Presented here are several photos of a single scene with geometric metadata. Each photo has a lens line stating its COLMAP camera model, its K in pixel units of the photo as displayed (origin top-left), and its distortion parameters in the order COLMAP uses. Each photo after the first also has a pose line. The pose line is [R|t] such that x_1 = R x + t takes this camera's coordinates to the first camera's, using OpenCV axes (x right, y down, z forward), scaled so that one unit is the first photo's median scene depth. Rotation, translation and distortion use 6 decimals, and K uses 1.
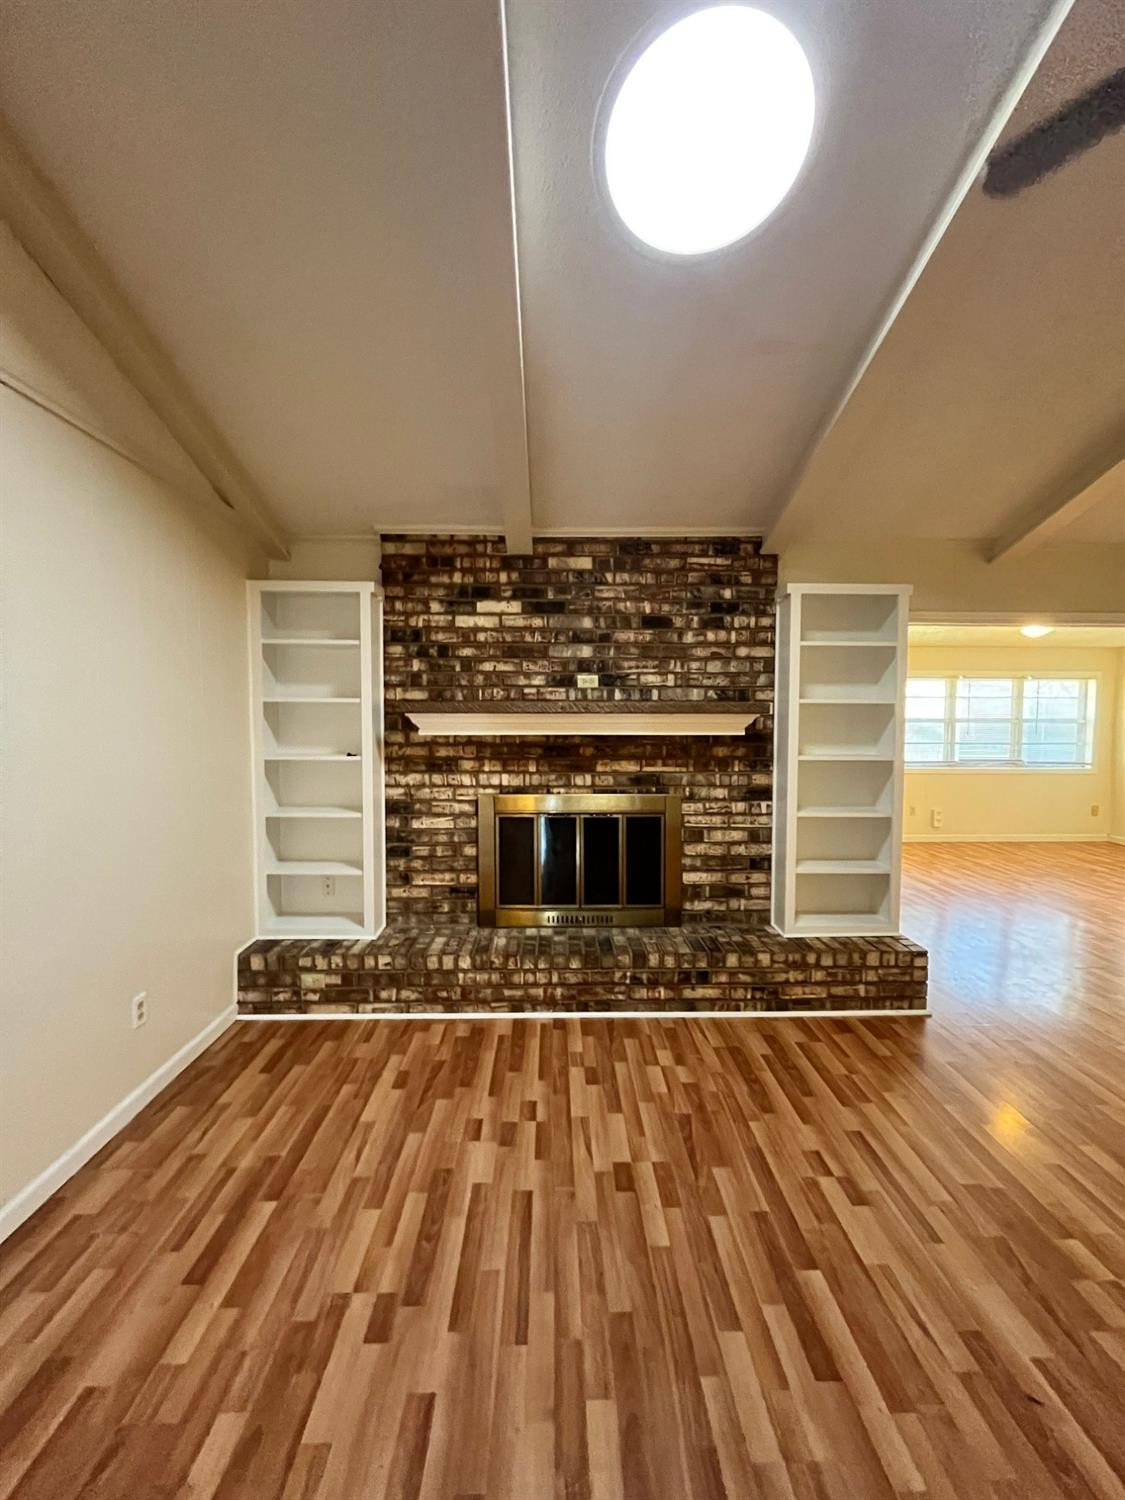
lens RADIAL K [[620.1, 0, 575.9], [0, 620.1, 740.7], [0, 0, 1]] dist [0.014635, 0.000099]
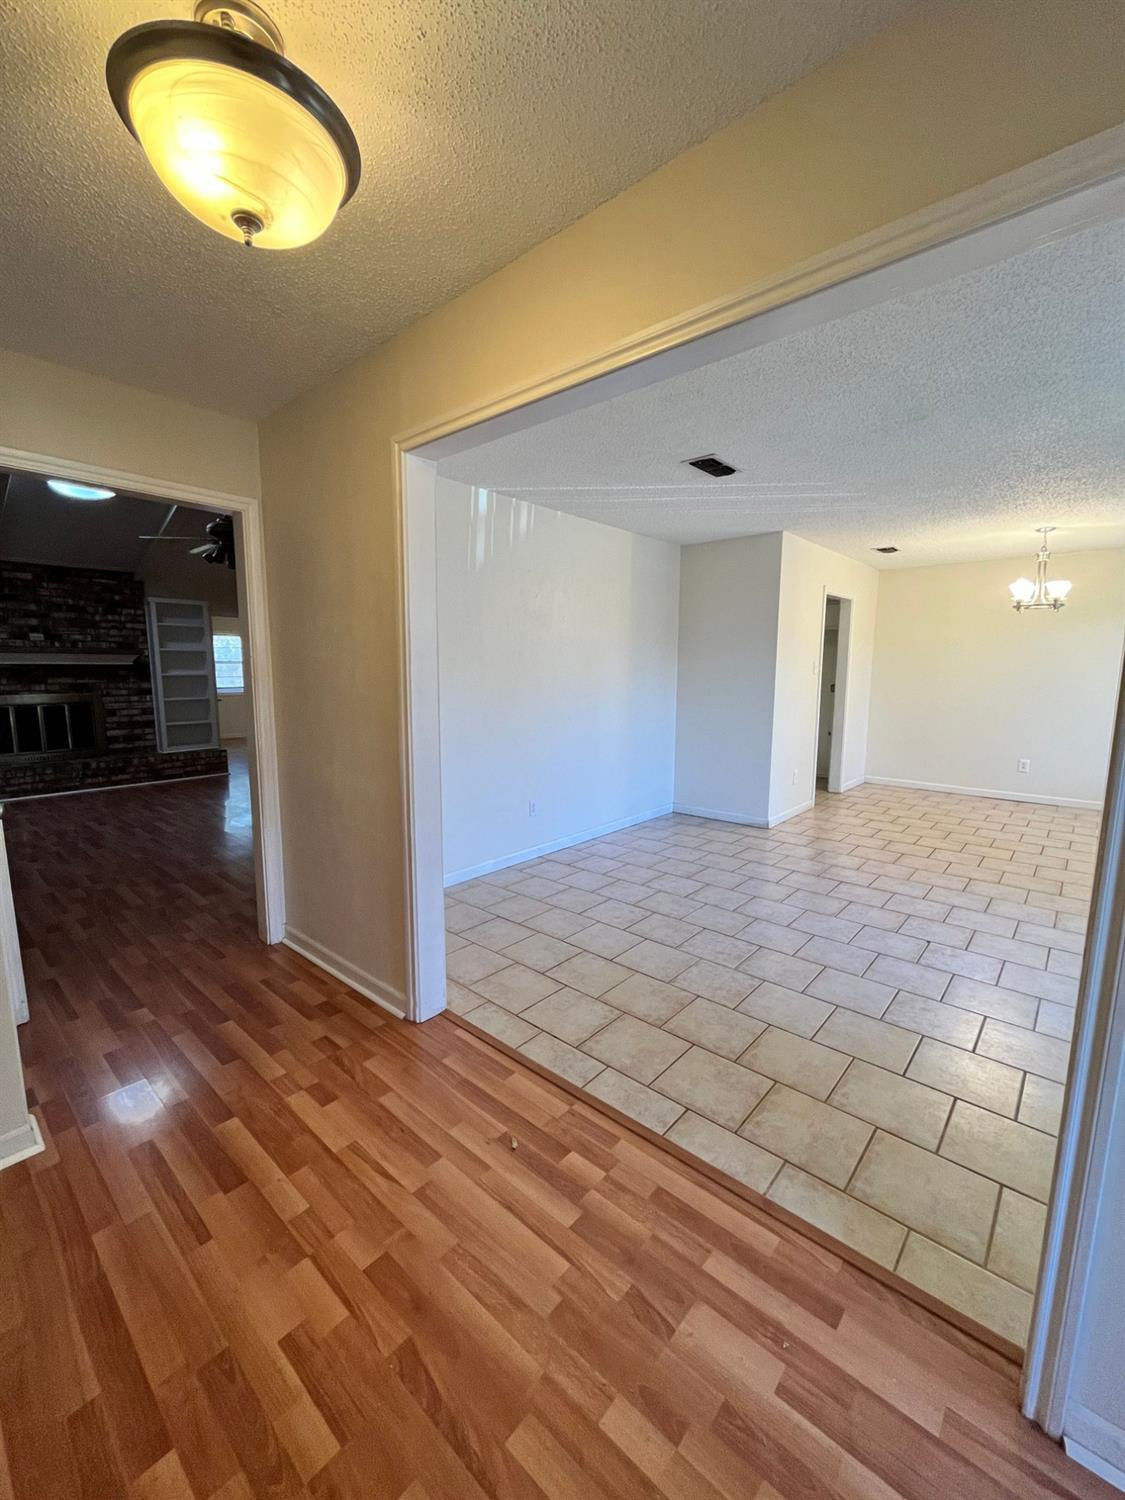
lens RADIAL K [[620.1, 0, 557.1], [0, 620.1, 747.8], [0, 0, 1]] dist [0.014635, 0.000099]
pose [[0.689244, -0.097183, 0.717982, -0.305523], [0.026226, 0.993660, 0.109321, 0.080548], [-0.724055, -0.056519, 0.687423, -1.591702]]
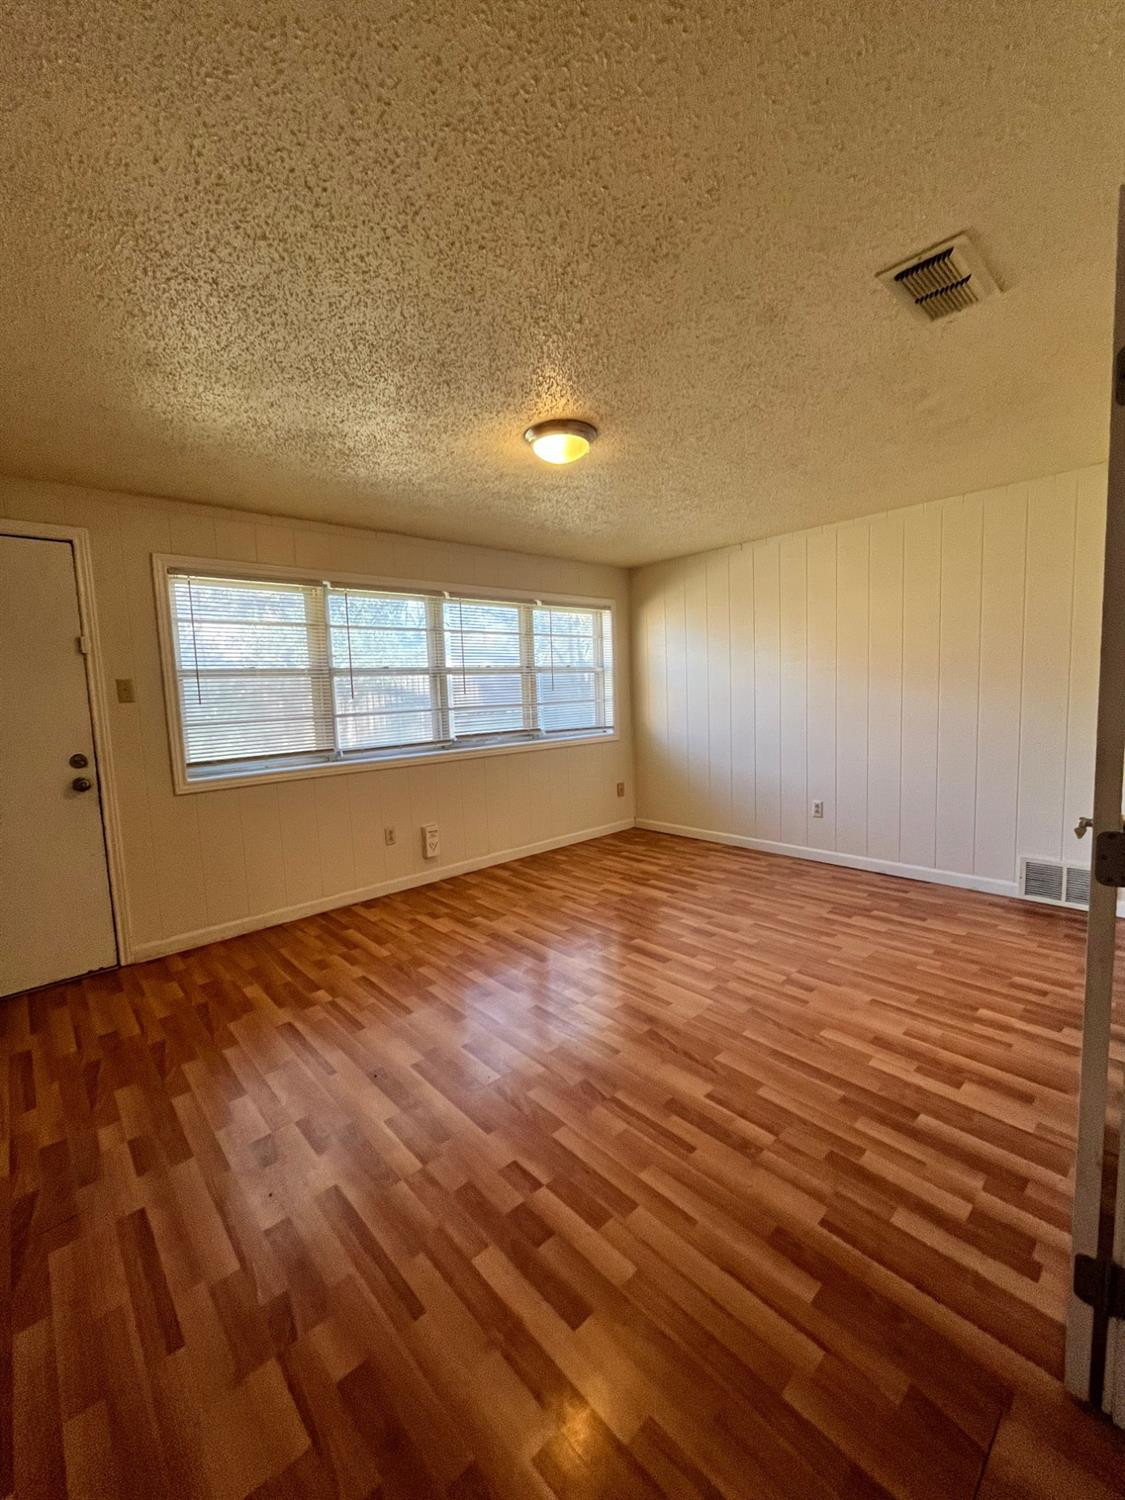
lens RADIAL K [[620.1, 0, 567.0], [0, 620.1, 747.1], [0, 0, 1]] dist [0.014635, 0.000099]
pose [[0.761523, -0.096130, 0.640969, 0.319720], [0.069876, 0.995353, 0.066261, 0.008938], [-0.644360, -0.005671, 0.764701, 0.486788]]
